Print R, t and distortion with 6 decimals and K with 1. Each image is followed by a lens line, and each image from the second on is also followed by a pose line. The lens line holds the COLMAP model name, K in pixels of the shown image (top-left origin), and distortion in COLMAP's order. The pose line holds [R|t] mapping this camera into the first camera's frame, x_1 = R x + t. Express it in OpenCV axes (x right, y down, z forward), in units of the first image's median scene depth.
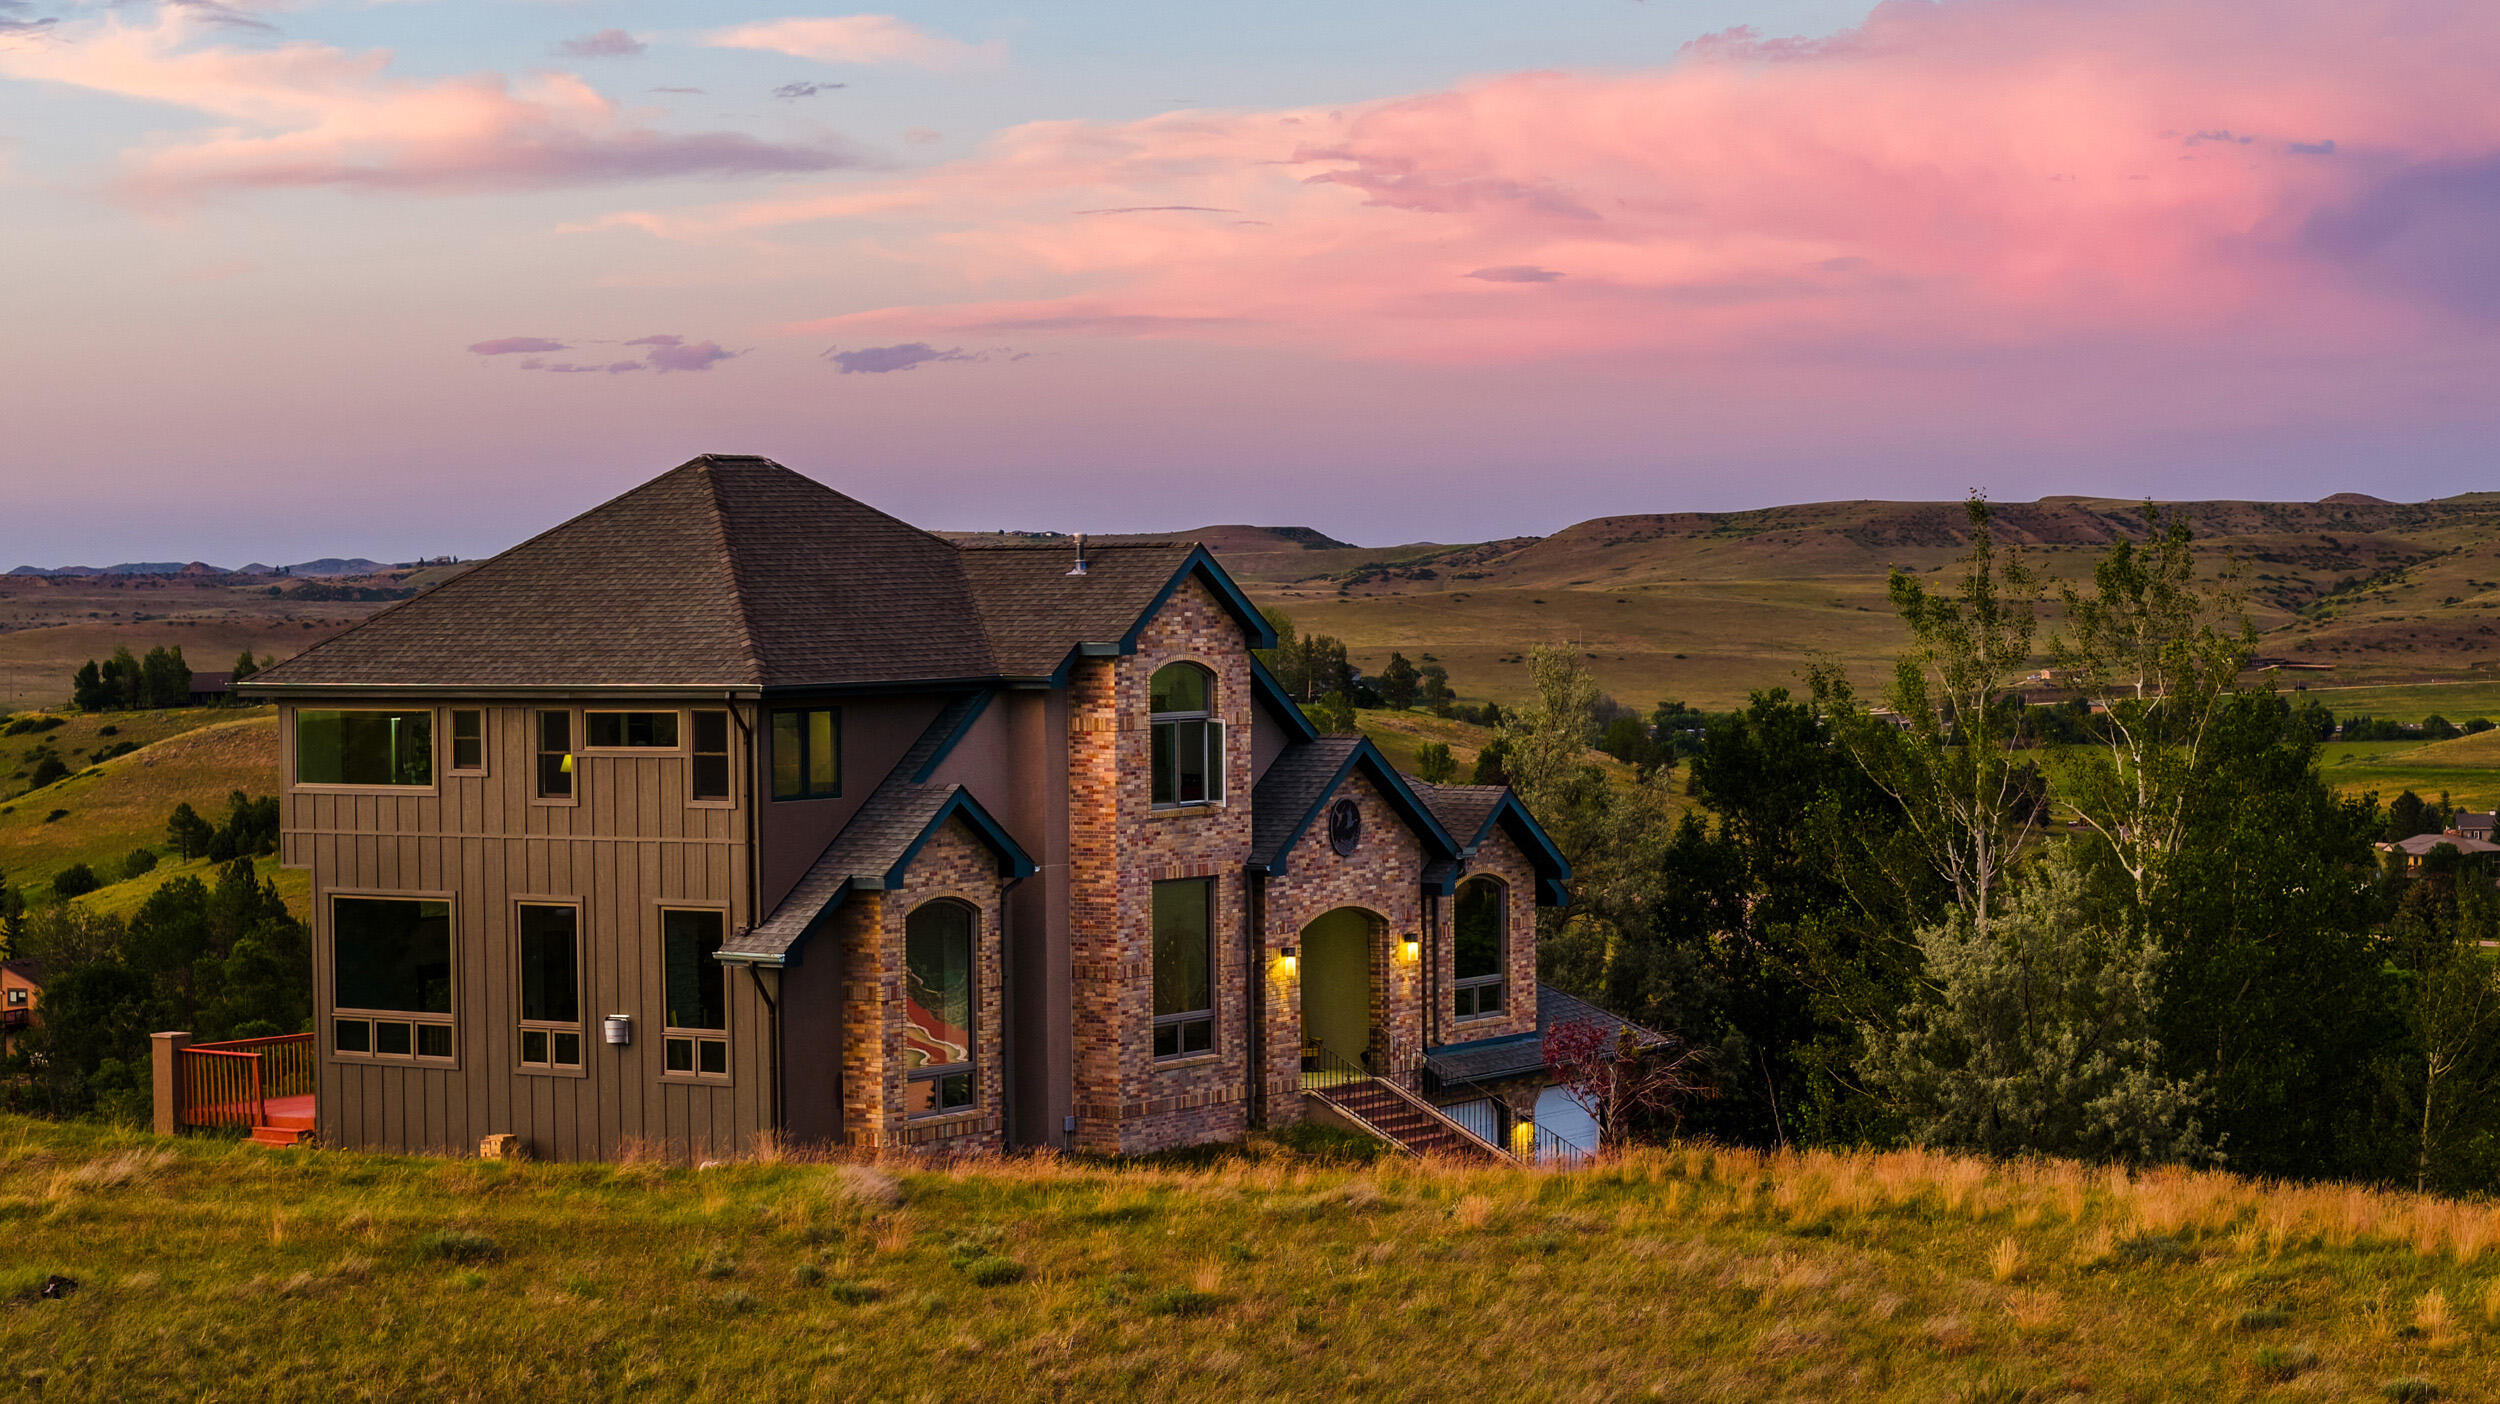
lens RADIAL K [[5055.5, 0, 1250.0], [0, 5055.5, 702.0], [0, 0, 1]] dist [-0.186471, 0.545872]
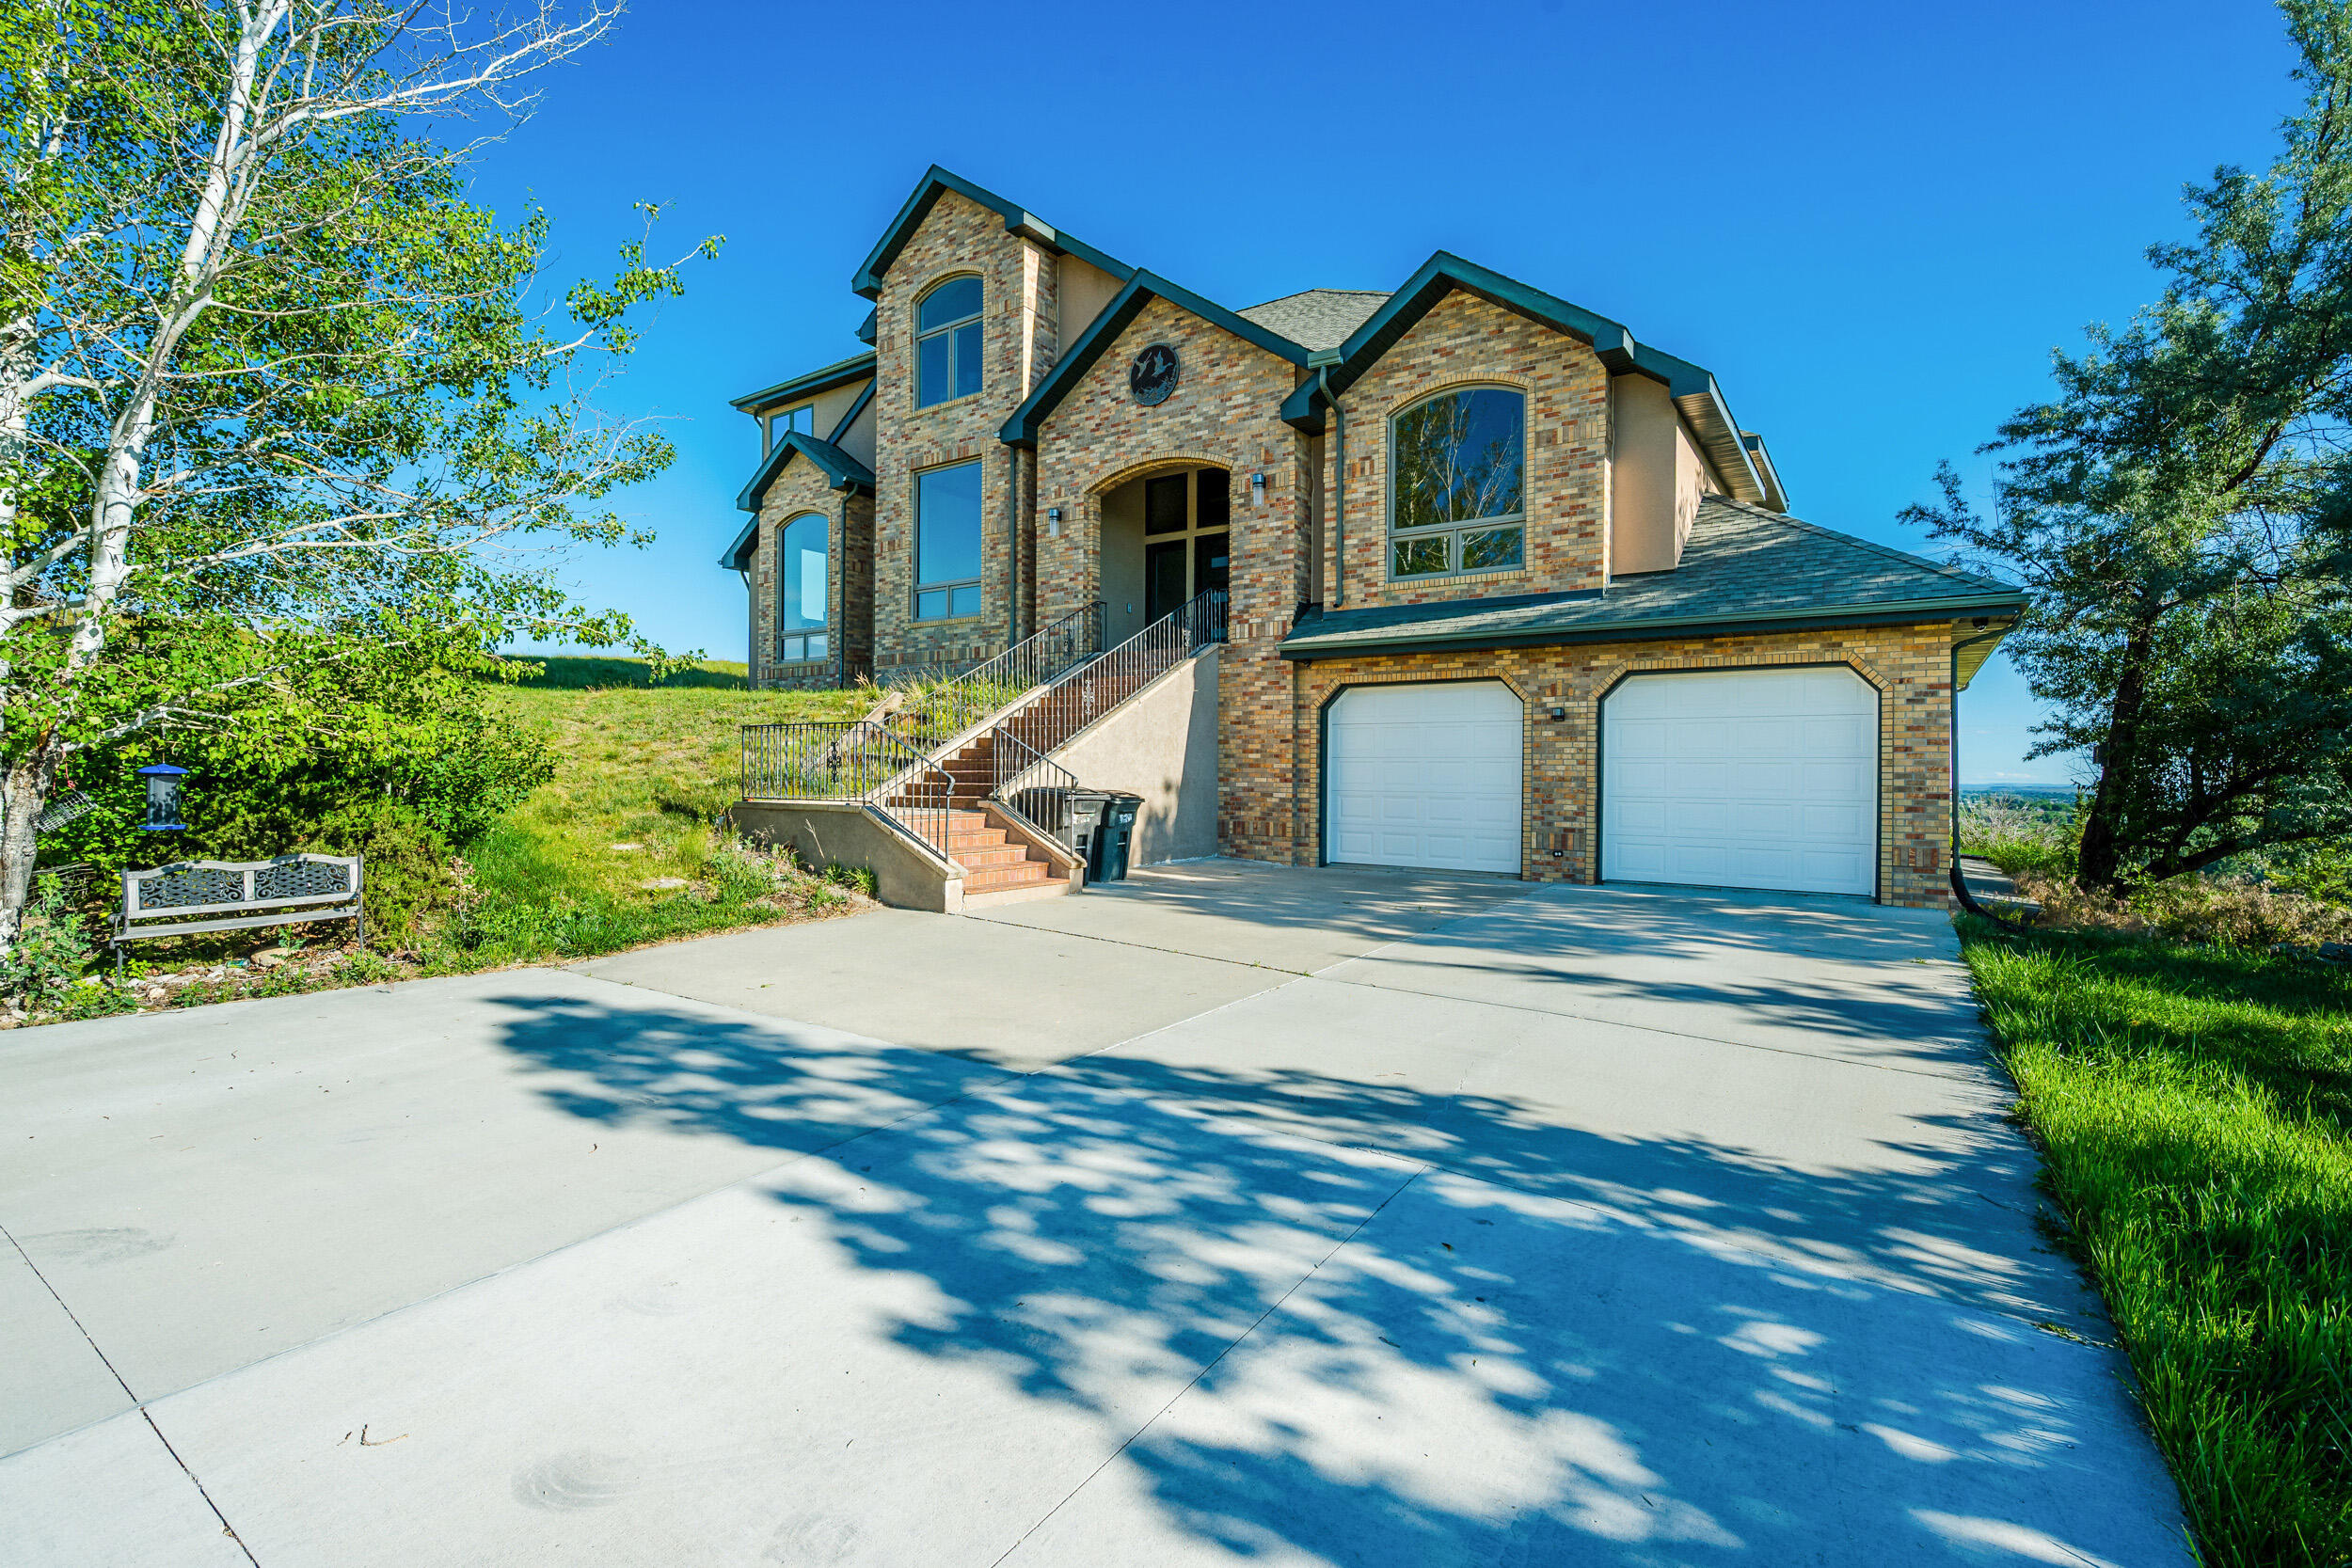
lens RADIAL K [[1018.3, 0, 1186.4], [0, 1018.3, 771.6], [0, 0, 1]] dist [-0.000382, 0.000018]
pose [[-0.023636, 0.013971, -0.999623, 0.219049], [-0.032348, 0.999368, 0.014732, 0.099886], [0.999197, 0.032684, -0.023169, 1.054025]]
